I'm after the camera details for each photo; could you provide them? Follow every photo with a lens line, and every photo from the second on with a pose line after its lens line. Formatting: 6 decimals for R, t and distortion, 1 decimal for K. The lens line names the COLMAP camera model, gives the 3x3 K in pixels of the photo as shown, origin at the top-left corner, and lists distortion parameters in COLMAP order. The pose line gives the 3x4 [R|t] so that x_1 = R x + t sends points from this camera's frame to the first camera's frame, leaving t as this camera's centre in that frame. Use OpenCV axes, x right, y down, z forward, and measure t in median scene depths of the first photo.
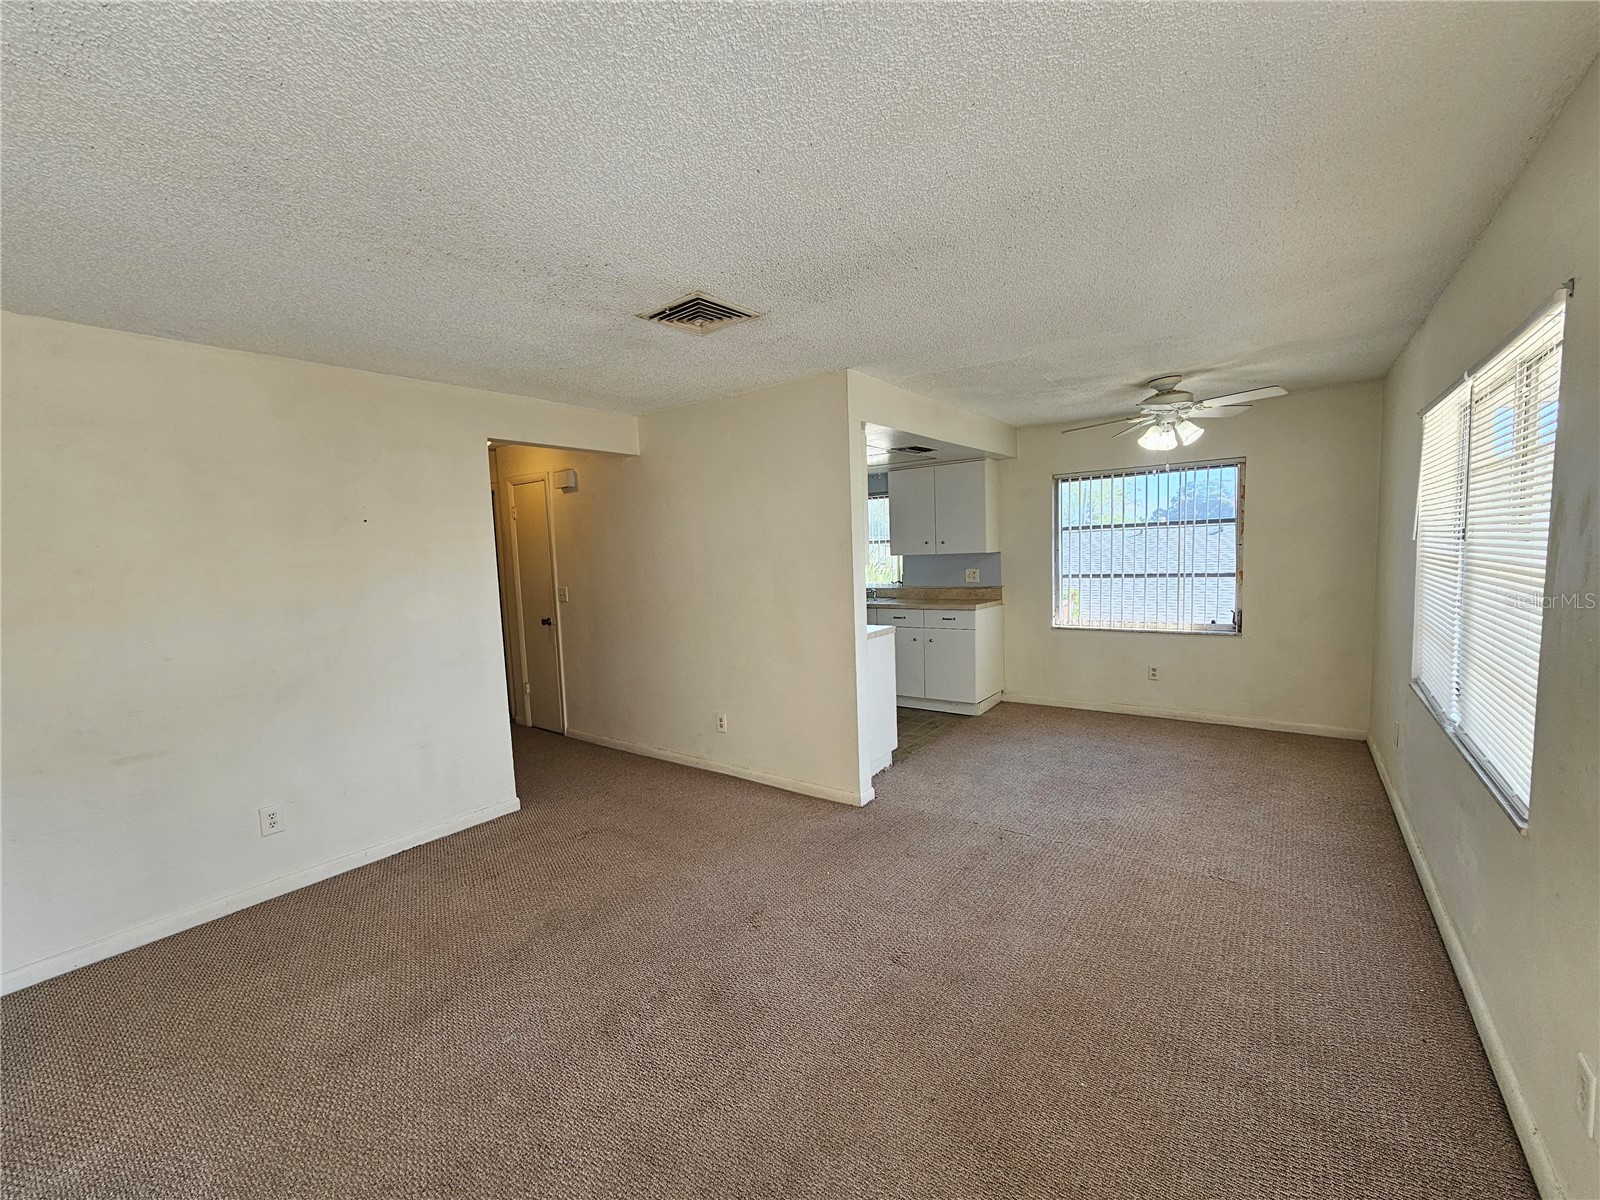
lens RADIAL K [[656.8, 0, 796.1], [0, 656.8, 606.9], [0, 0, 1]] dist [-0.001191, 0.000649]
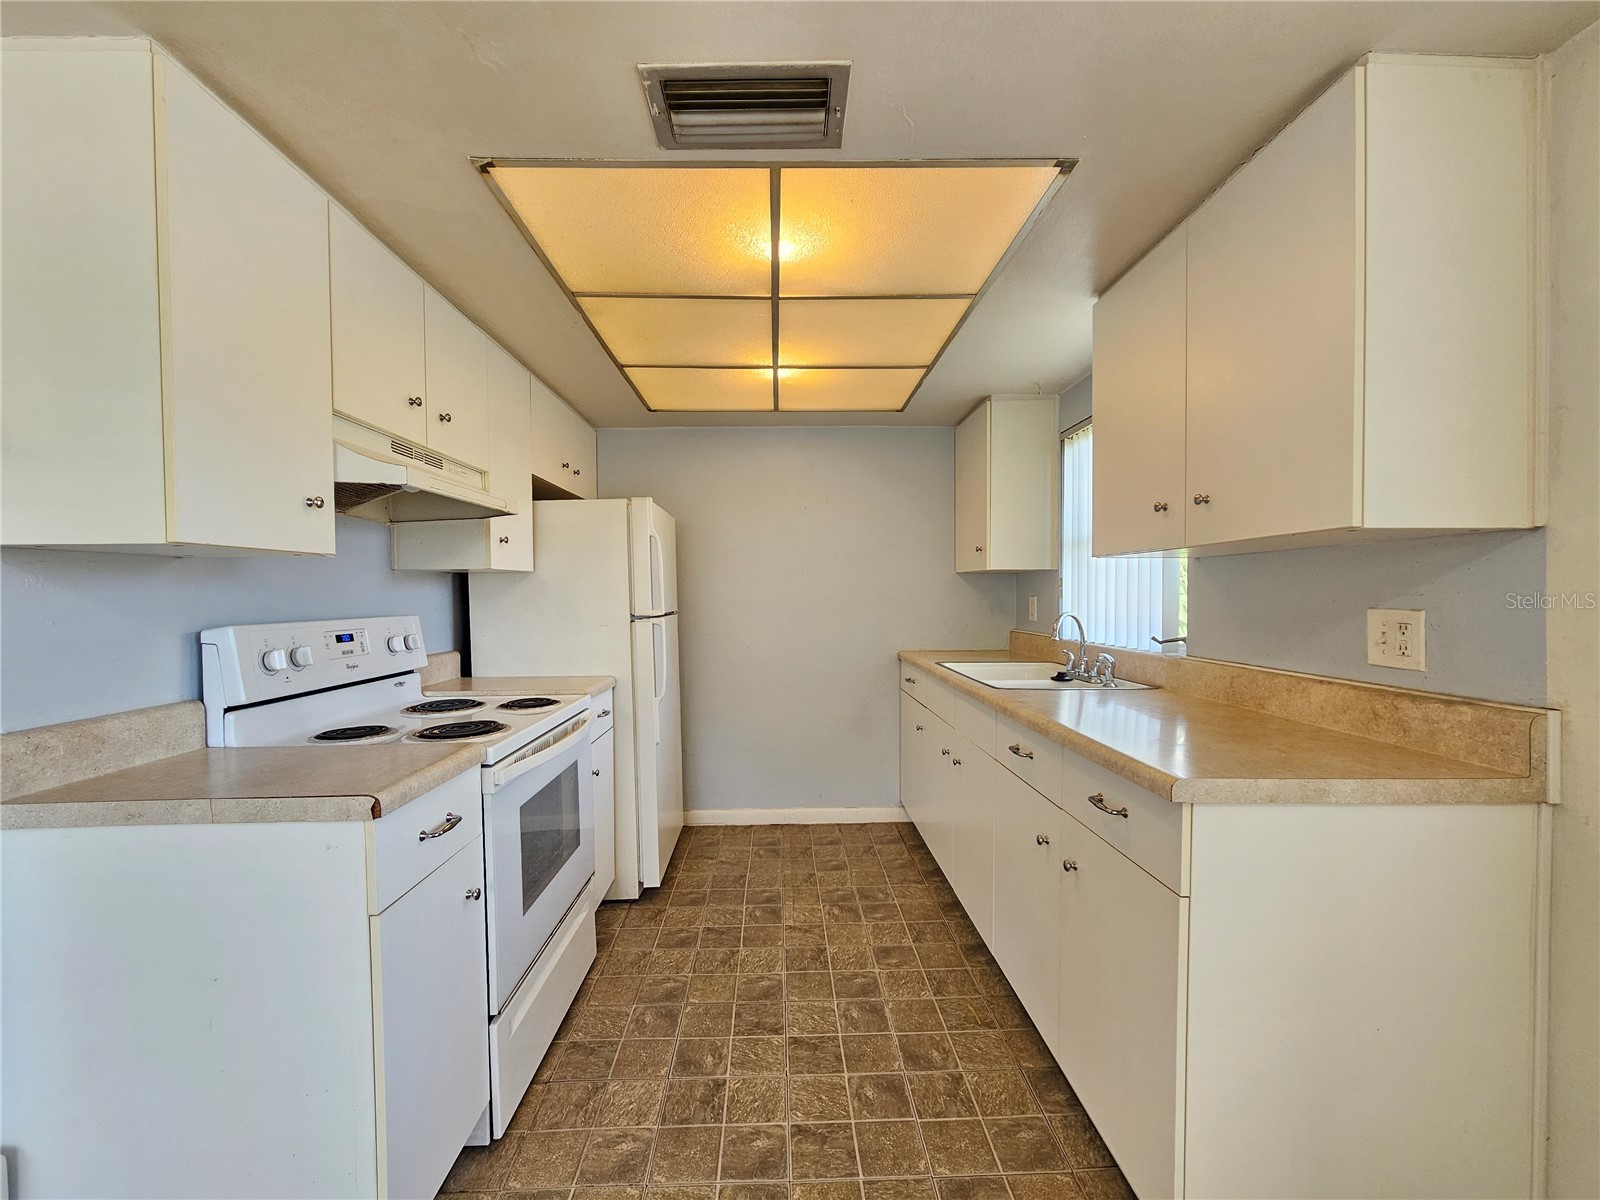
lens RADIAL K [[649.9, 0, 796.9], [0, 649.9, 606.5], [0, 0, 1]] dist [0.000744, -0.003644]
pose [[0.612236, 0.048258, -0.789201, 0.412080], [-0.084953, 0.996373, -0.004978, -0.052049], [0.786098, 0.070093, 0.614115, 0.899057]]
